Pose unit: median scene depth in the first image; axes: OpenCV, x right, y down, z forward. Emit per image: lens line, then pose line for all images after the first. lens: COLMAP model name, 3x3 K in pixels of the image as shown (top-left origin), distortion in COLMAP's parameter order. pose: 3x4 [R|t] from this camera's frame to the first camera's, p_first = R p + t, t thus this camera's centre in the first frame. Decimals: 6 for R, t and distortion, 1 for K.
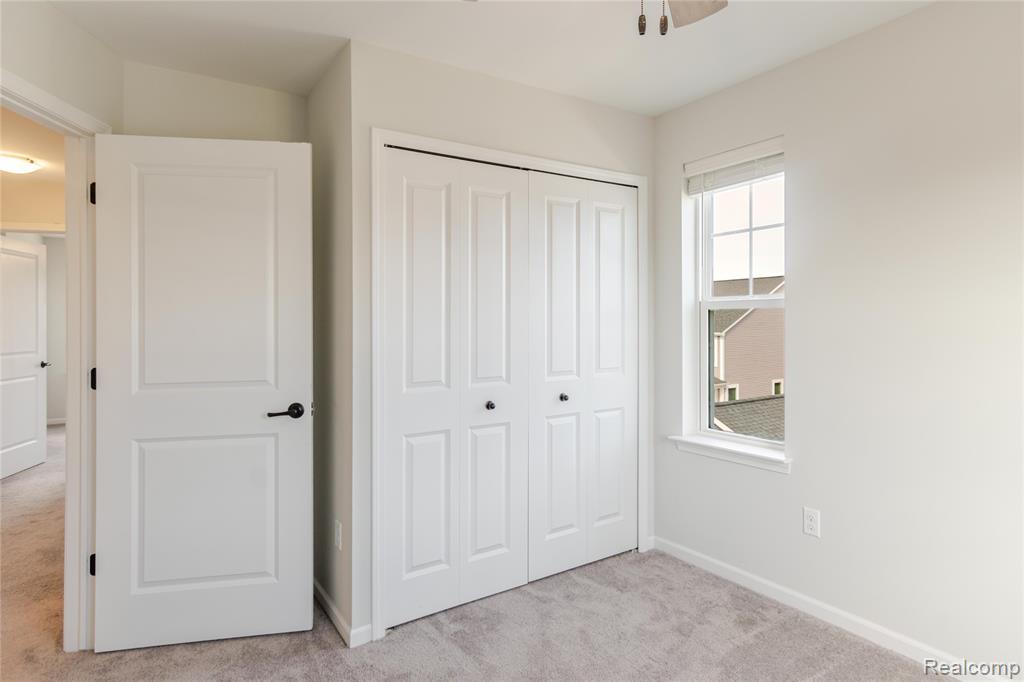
lens RADIAL K [[569.8, 0, 512.0], [0, 569.8, 316.1], [0, 0, 1]] dist [0.001061, 0.001091]
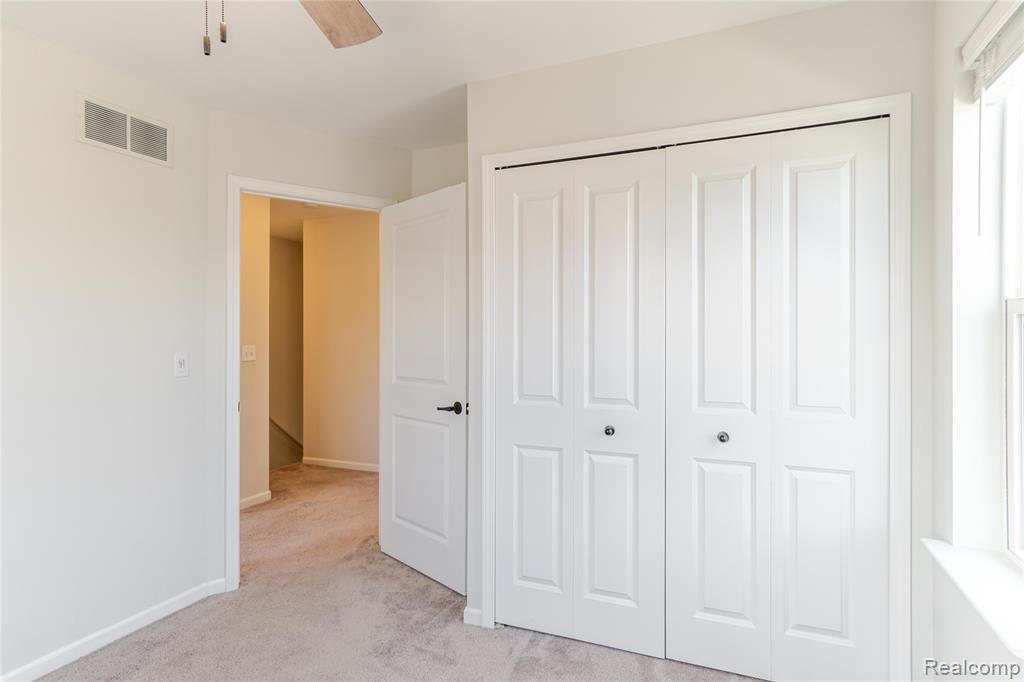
lens RADIAL K [[561.1, 0, 511.8], [0, 561.1, 329.1], [0, 0, 1]] dist [0.003587, 0.000810]
pose [[0.551418, 0.001386, -0.834228, 0.594906], [0.005970, 0.999966, 0.005608, -0.005163], [0.834208, -0.008072, 0.551391, 0.397044]]
